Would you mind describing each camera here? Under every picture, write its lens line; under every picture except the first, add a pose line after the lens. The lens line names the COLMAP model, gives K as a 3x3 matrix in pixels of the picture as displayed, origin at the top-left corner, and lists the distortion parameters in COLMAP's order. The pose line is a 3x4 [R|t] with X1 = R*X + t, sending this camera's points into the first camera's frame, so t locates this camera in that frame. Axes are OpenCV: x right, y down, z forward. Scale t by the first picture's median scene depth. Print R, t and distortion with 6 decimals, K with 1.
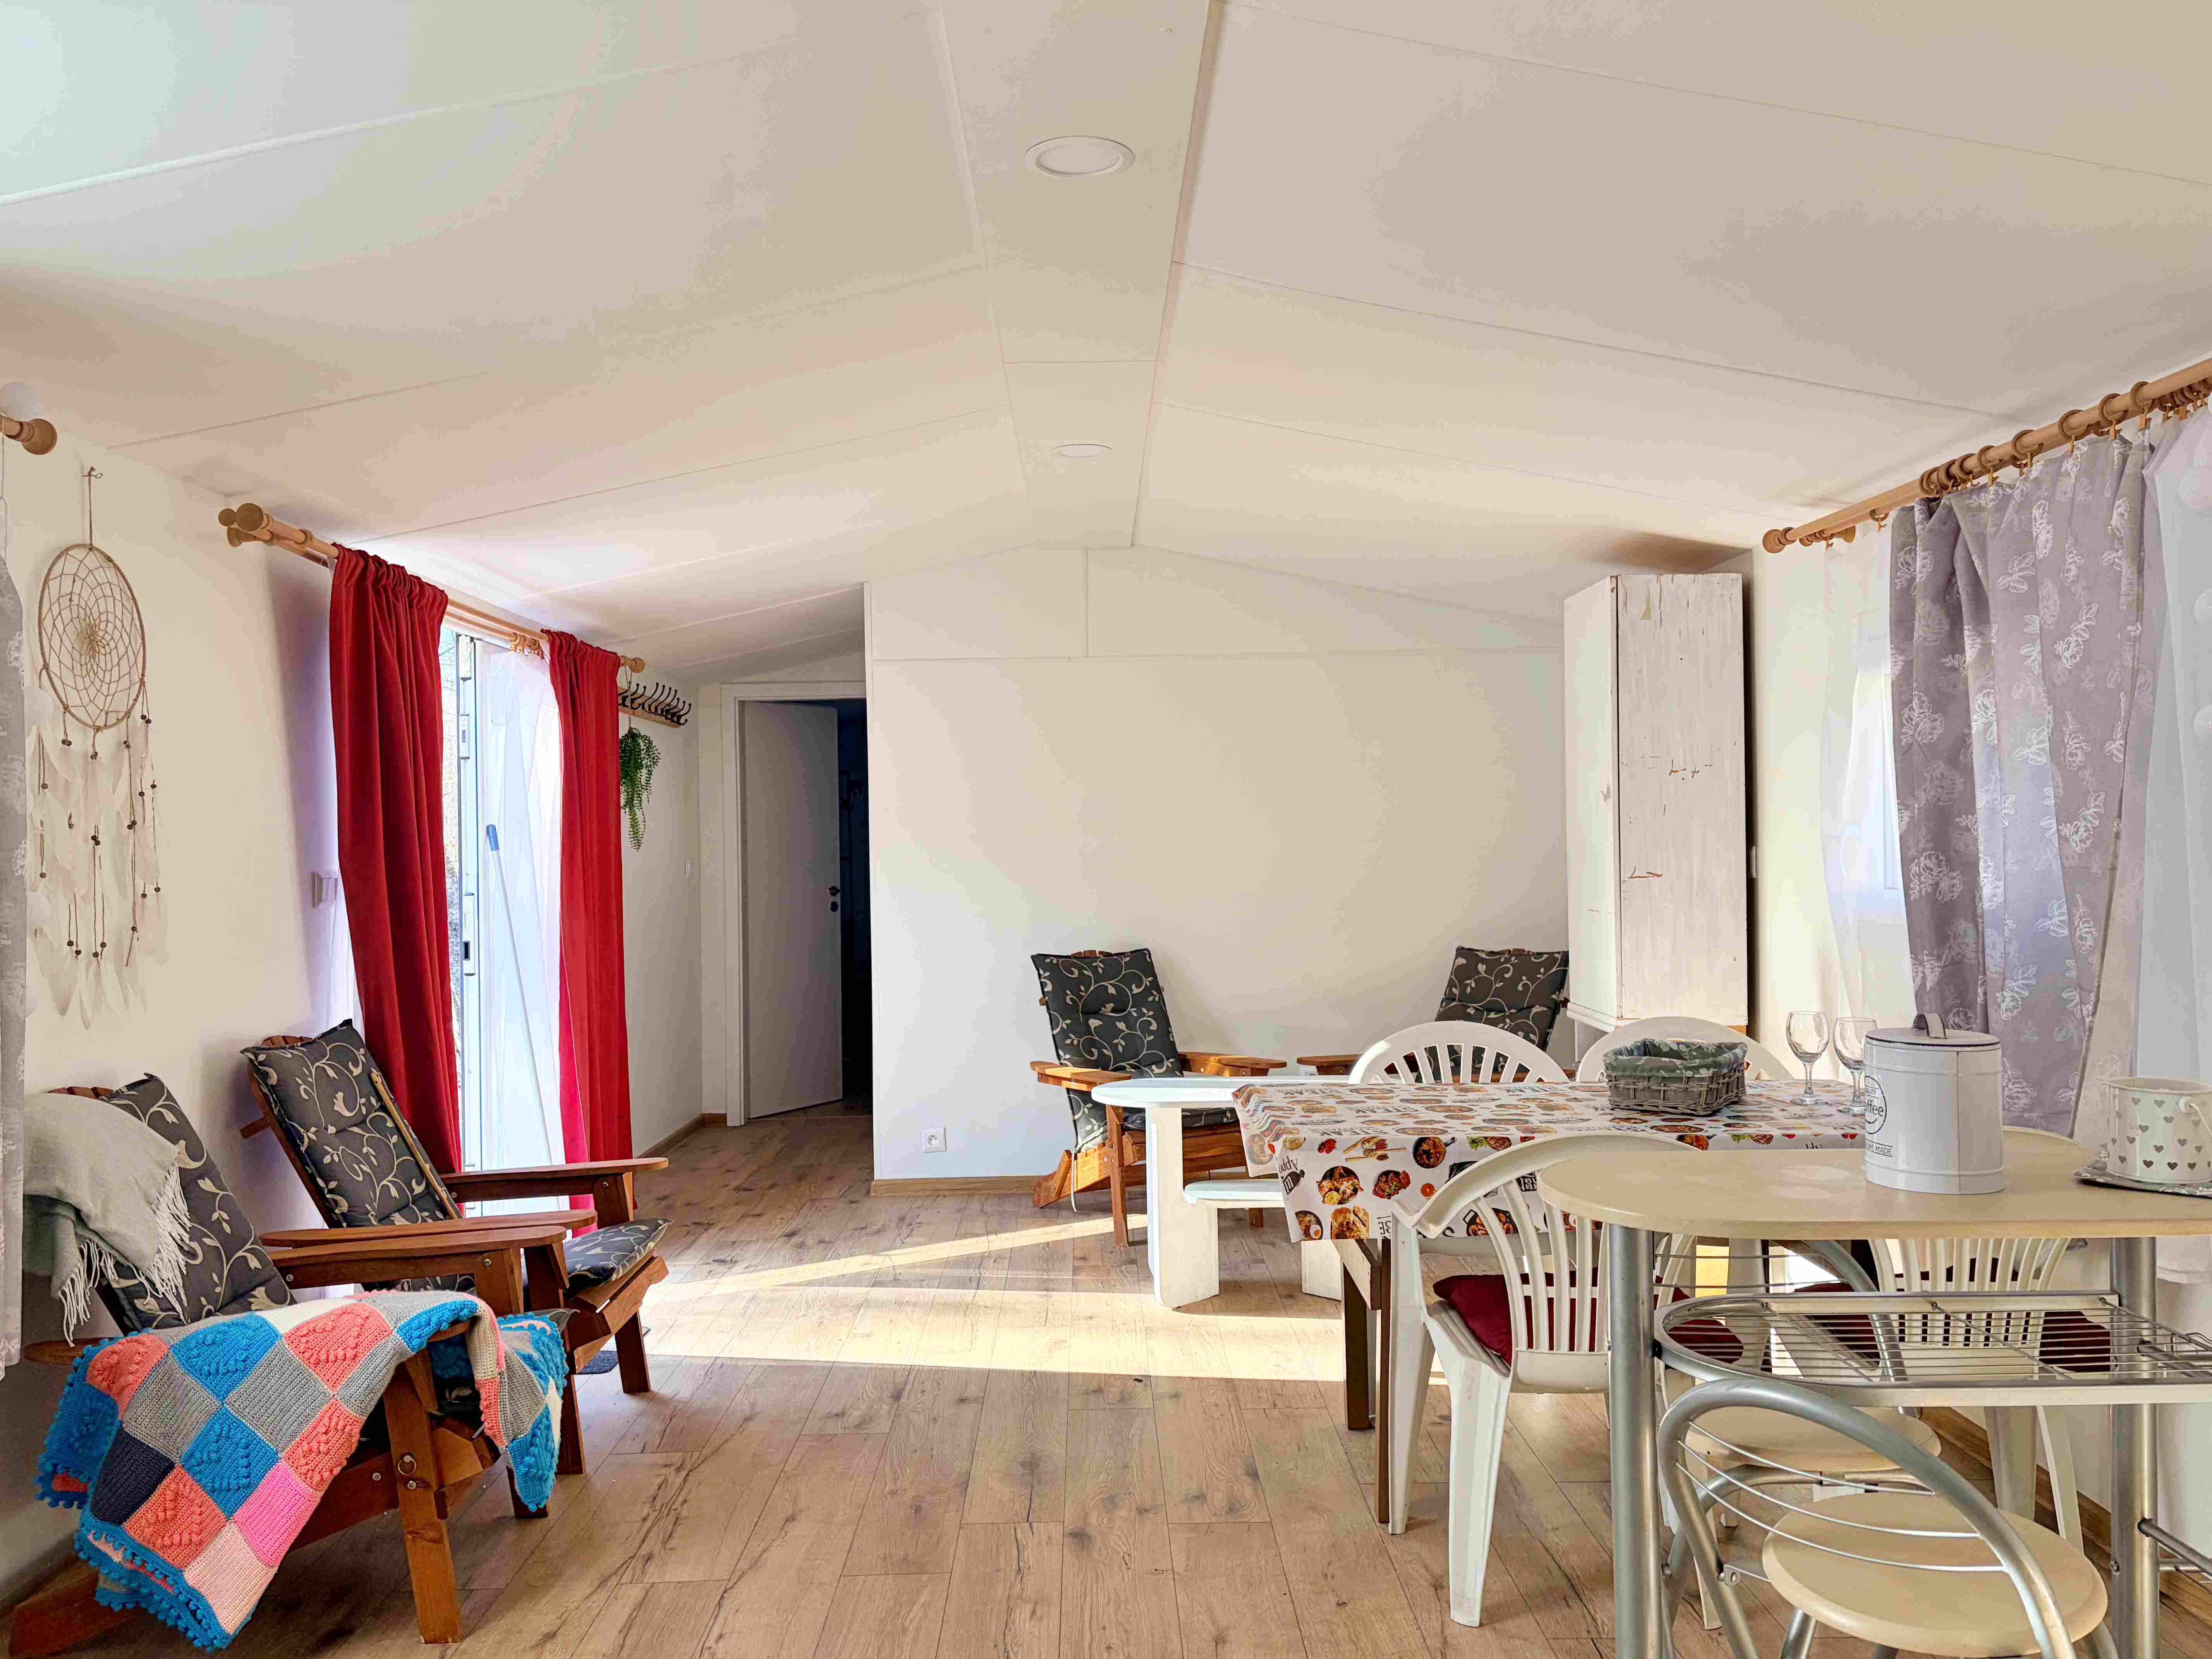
lens RADIAL K [[1704.4, 0, 1111.1], [0, 1704.4, 846.4], [0, 0, 1]] dist [0.054227, -0.055813]
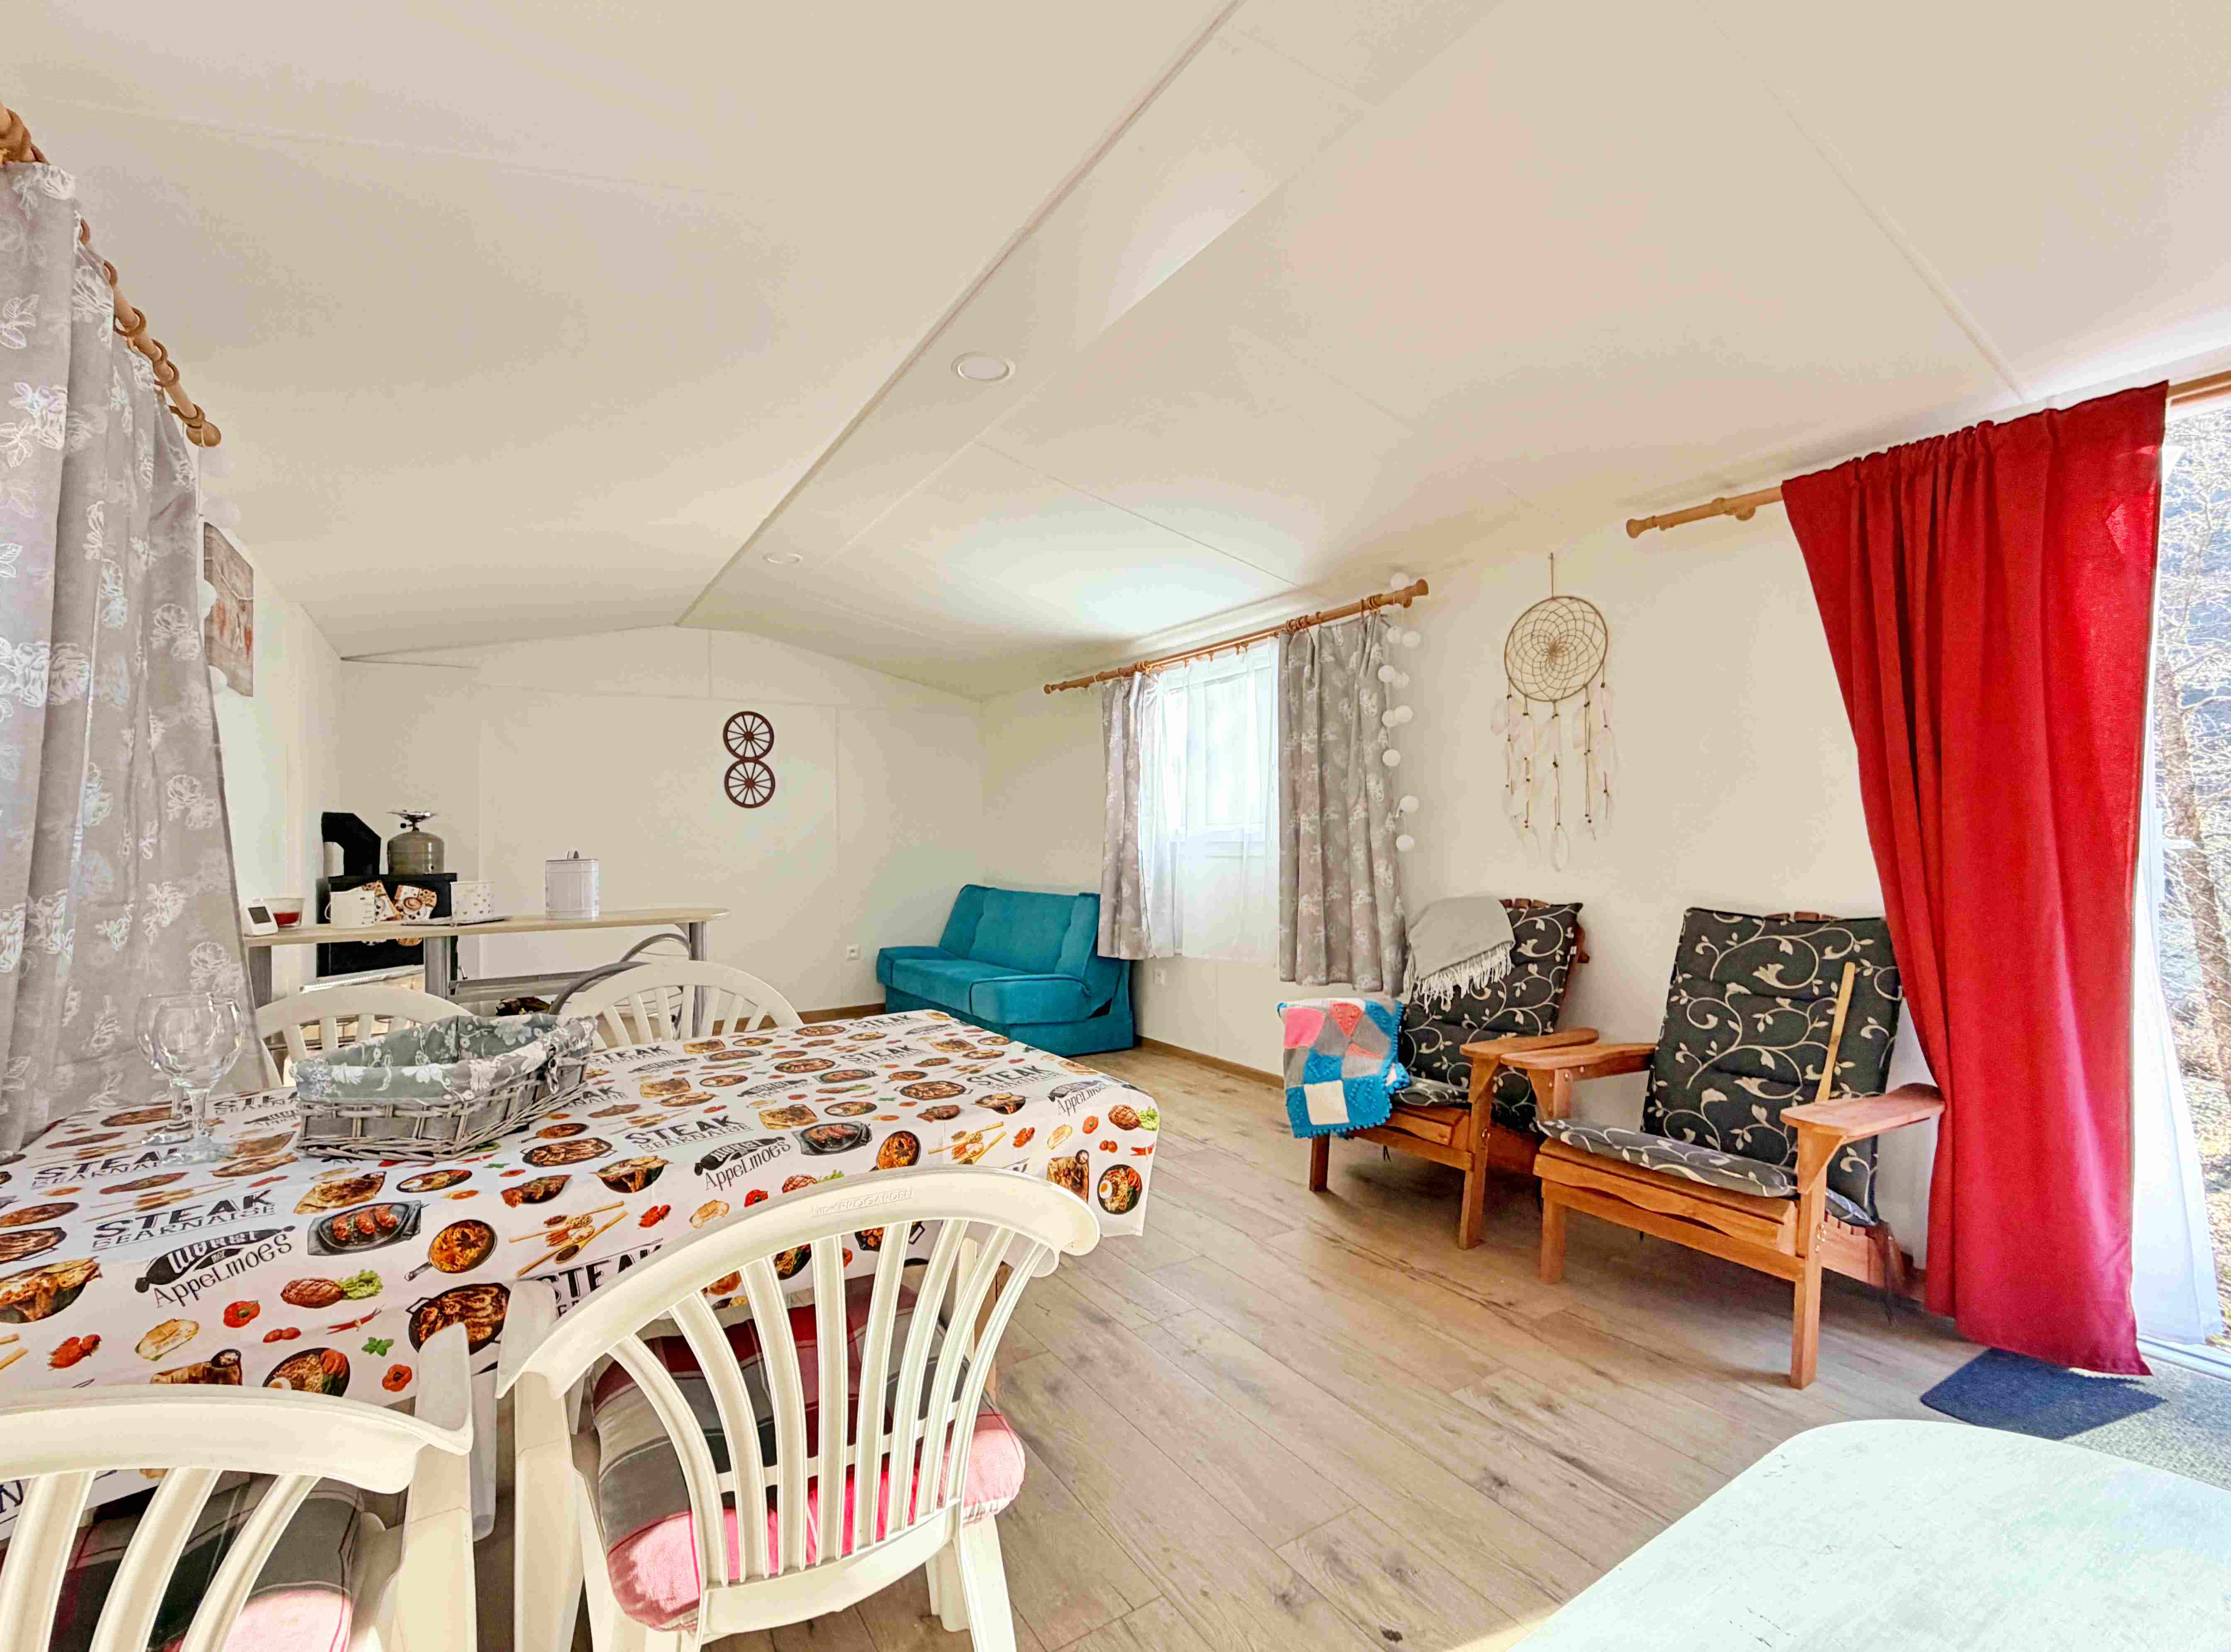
lens RADIAL K [[952.5, 0, 1035.8], [0, 952.5, 825.7], [0, 0, 1]] dist [-0.000838, 0.000452]
pose [[-0.870676, 0.019208, -0.491482, 0.340977], [0.023276, 0.999727, -0.002164, 0.047490], [0.491306, -0.013324, -0.870885, 1.533750]]
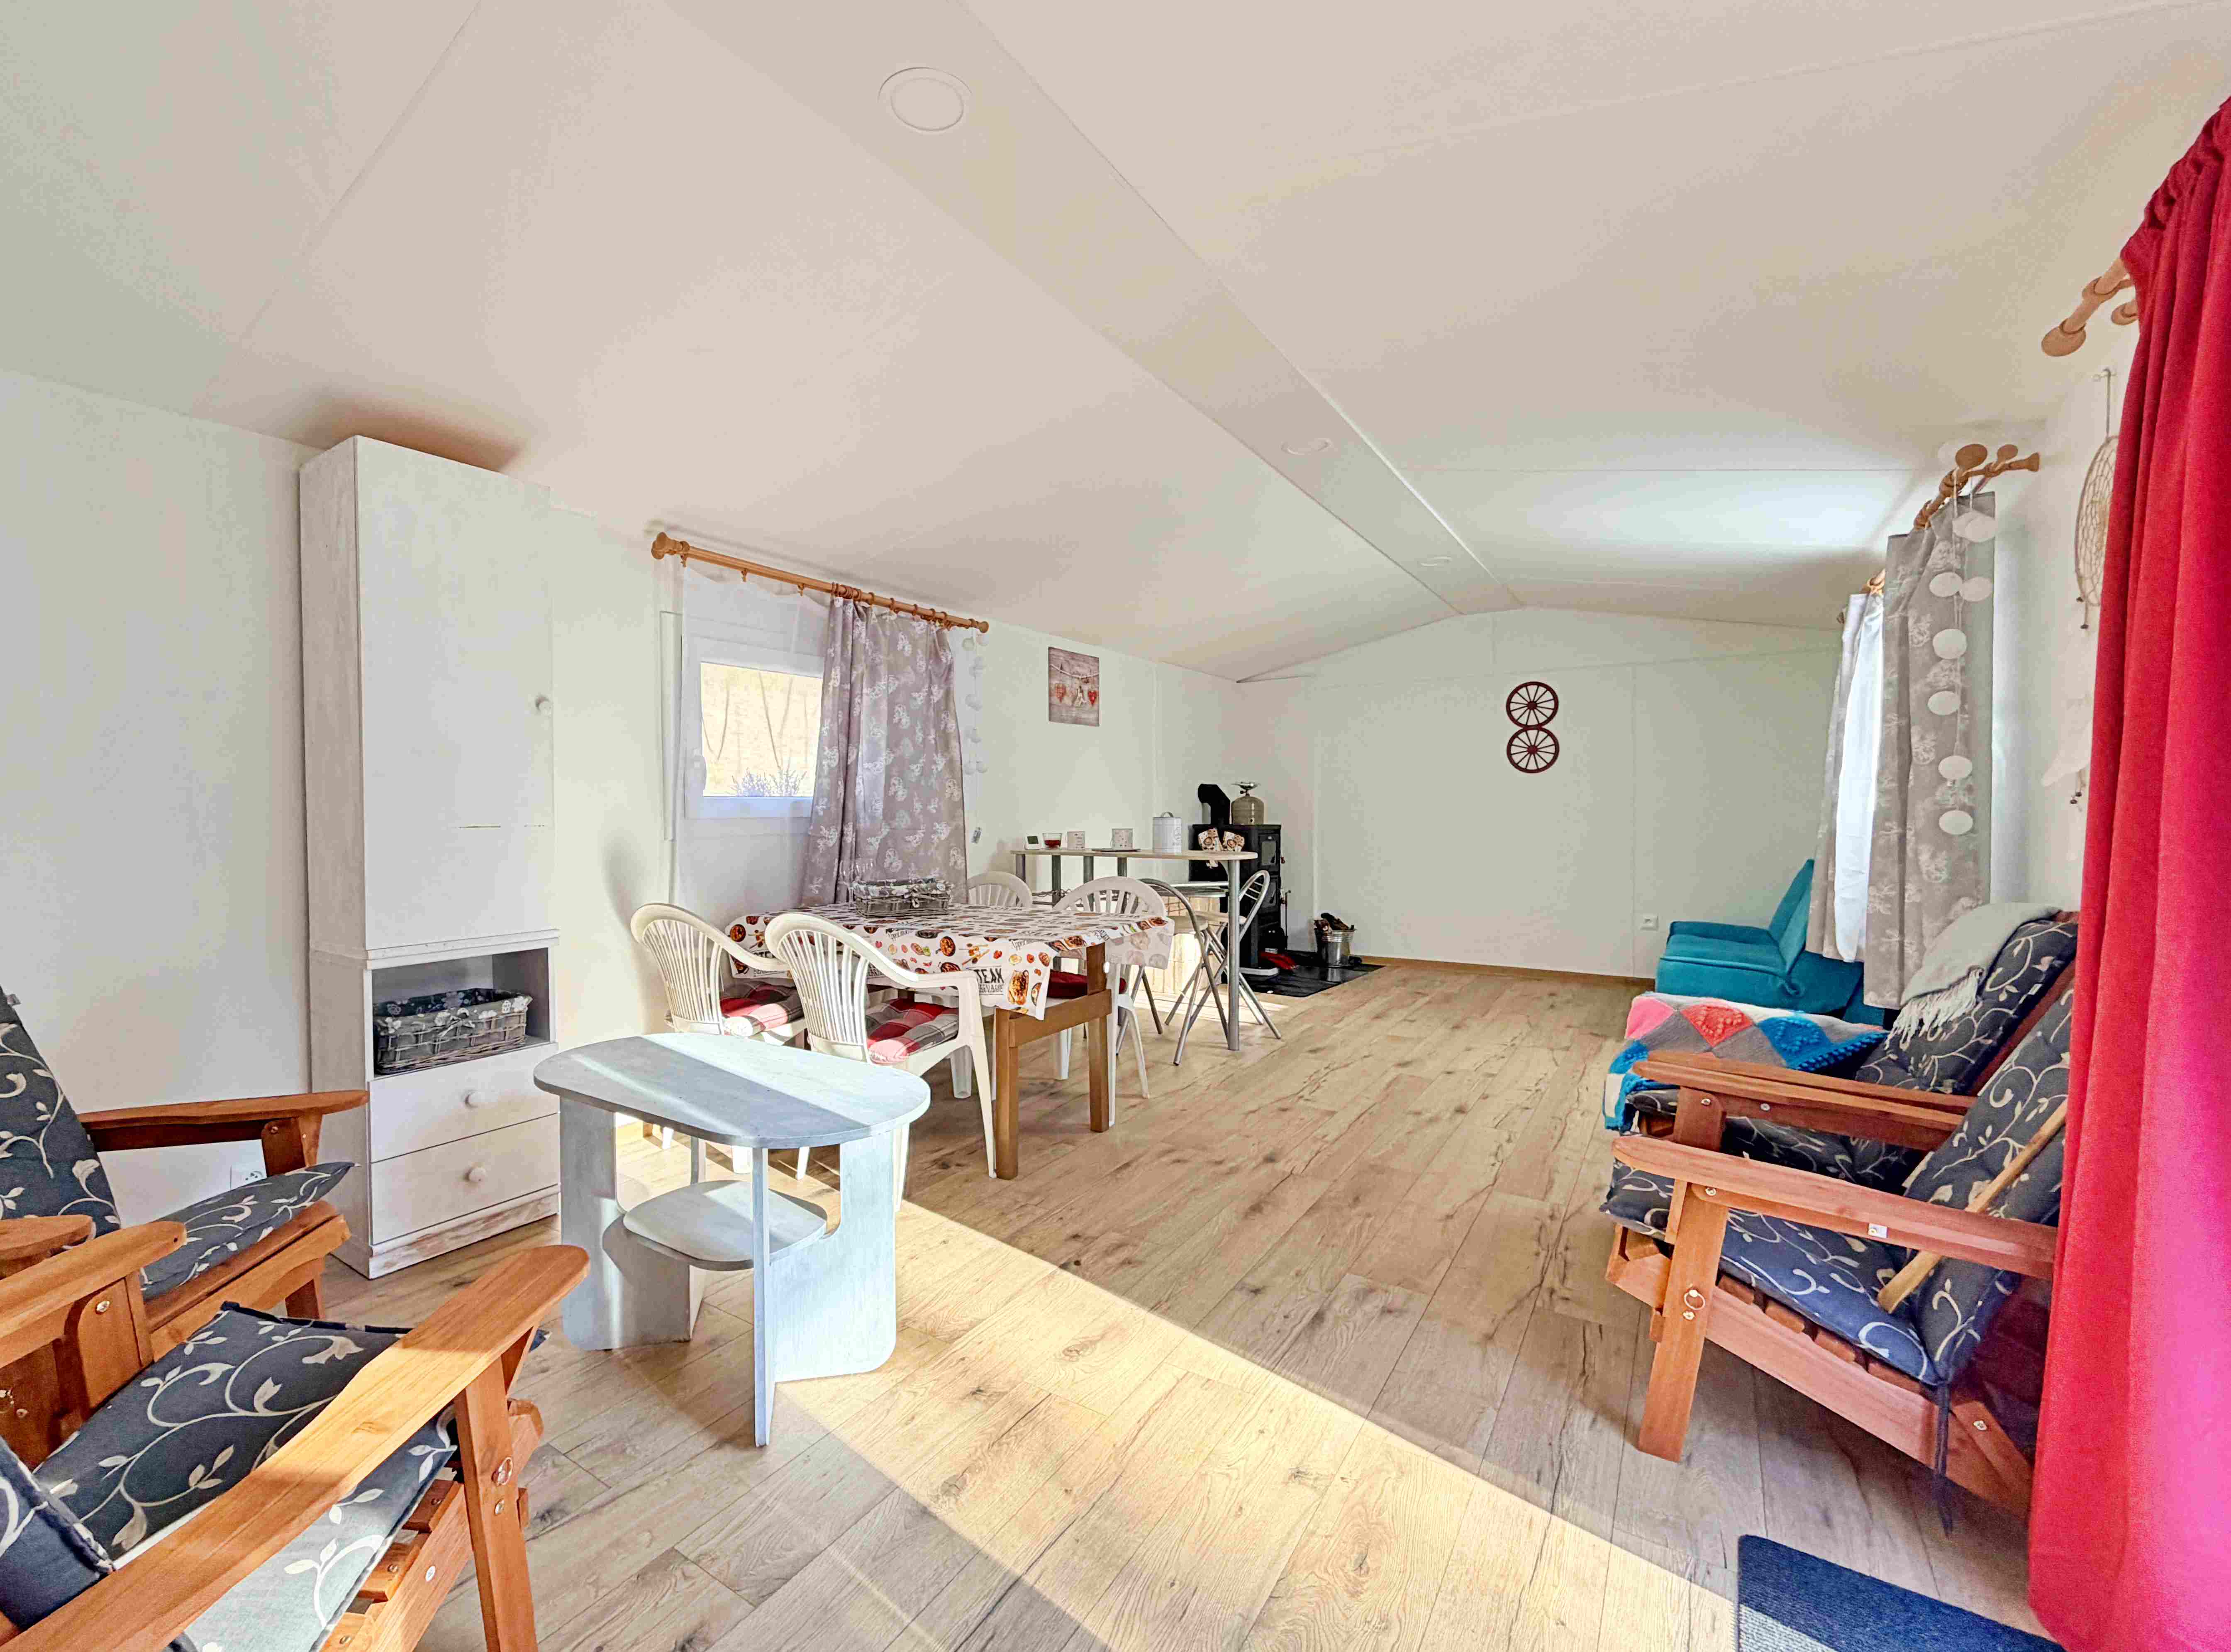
lens RADIAL K [[962.3, 0, 1034.7], [0, 962.3, 822.6], [0, 0, 1]] dist [-0.001151, 0.000583]
pose [[-0.812605, 0.006526, 0.582779, -0.376452], [0.018873, 0.999708, 0.015122, 0.048984], [-0.582510, 0.023287, -0.812490, 1.851005]]
